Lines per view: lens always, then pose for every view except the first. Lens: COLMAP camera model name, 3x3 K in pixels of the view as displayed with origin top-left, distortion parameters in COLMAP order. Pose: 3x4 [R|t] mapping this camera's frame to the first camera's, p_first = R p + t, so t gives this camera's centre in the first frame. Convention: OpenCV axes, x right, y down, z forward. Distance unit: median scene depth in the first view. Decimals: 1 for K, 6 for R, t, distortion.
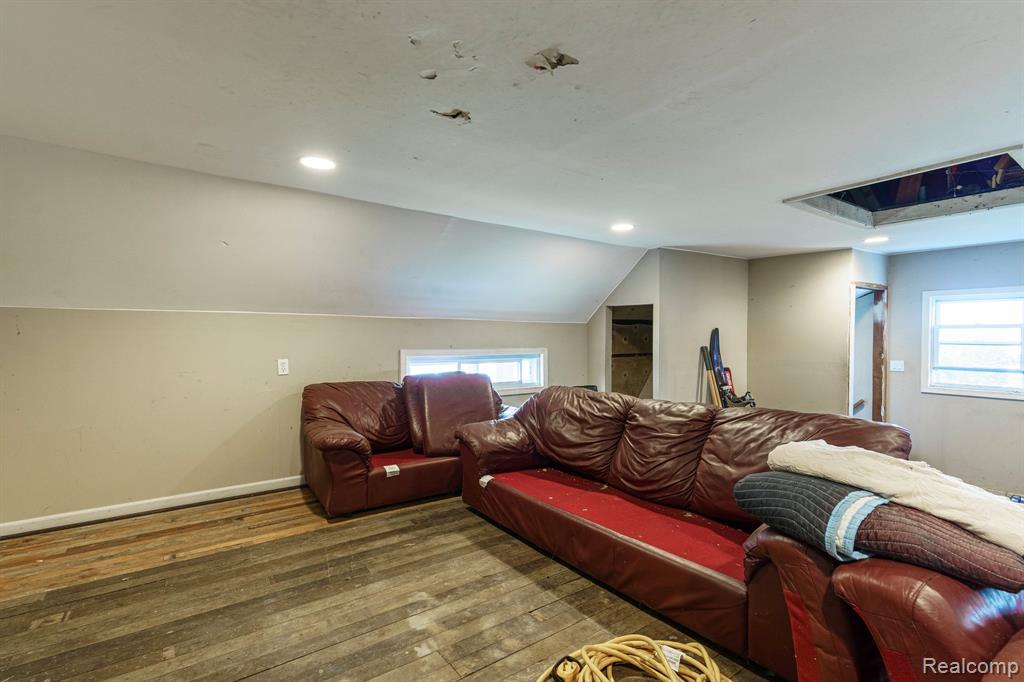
lens RADIAL K [[470.2, 0, 507.1], [0, 470.2, 336.6], [0, 0, 1]] dist [0.009942, 0.000755]
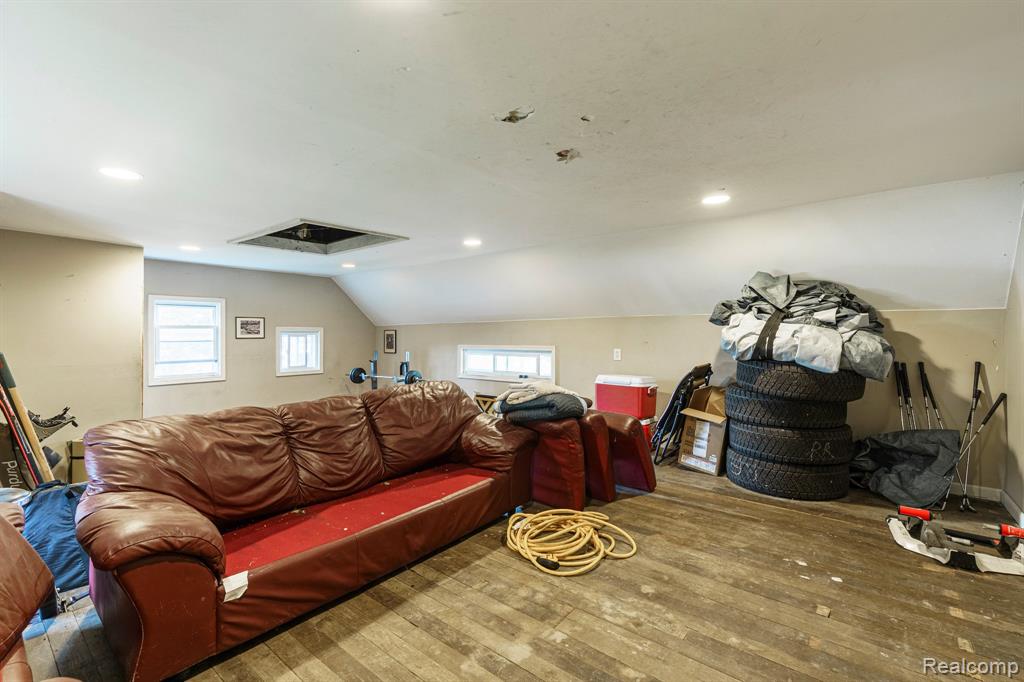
lens RADIAL K [[470.2, 0, 506.1], [0, 470.2, 338.8], [0, 0, 1]] dist [0.009942, 0.000755]
pose [[-0.257355, -0.011037, 0.966254, -0.429909], [0.007003, 0.999887, 0.013286, -0.001429], [-0.966291, 0.010186, -0.257249, 0.515463]]
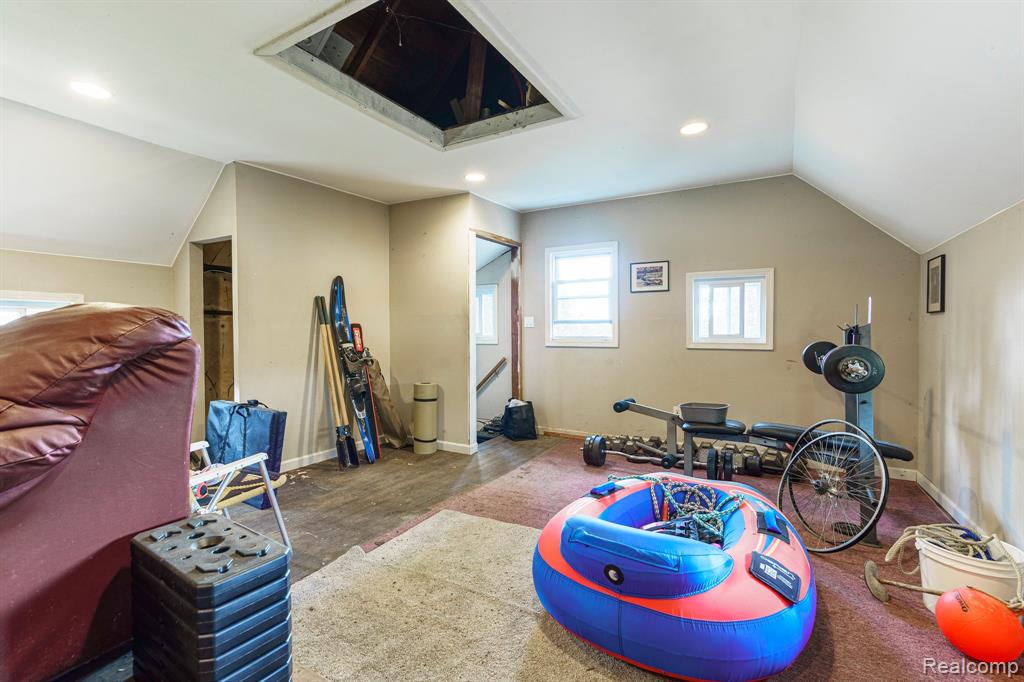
lens RADIAL K [[470.2, 0, 510.0], [0, 470.2, 338.0], [0, 0, 1]] dist [0.009942, 0.000755]
pose [[0.907108, -0.012667, 0.420708, 0.399935], [0.007118, 0.999866, 0.014758, 0.090245], [-0.420839, -0.010392, 0.907076, 0.110114]]
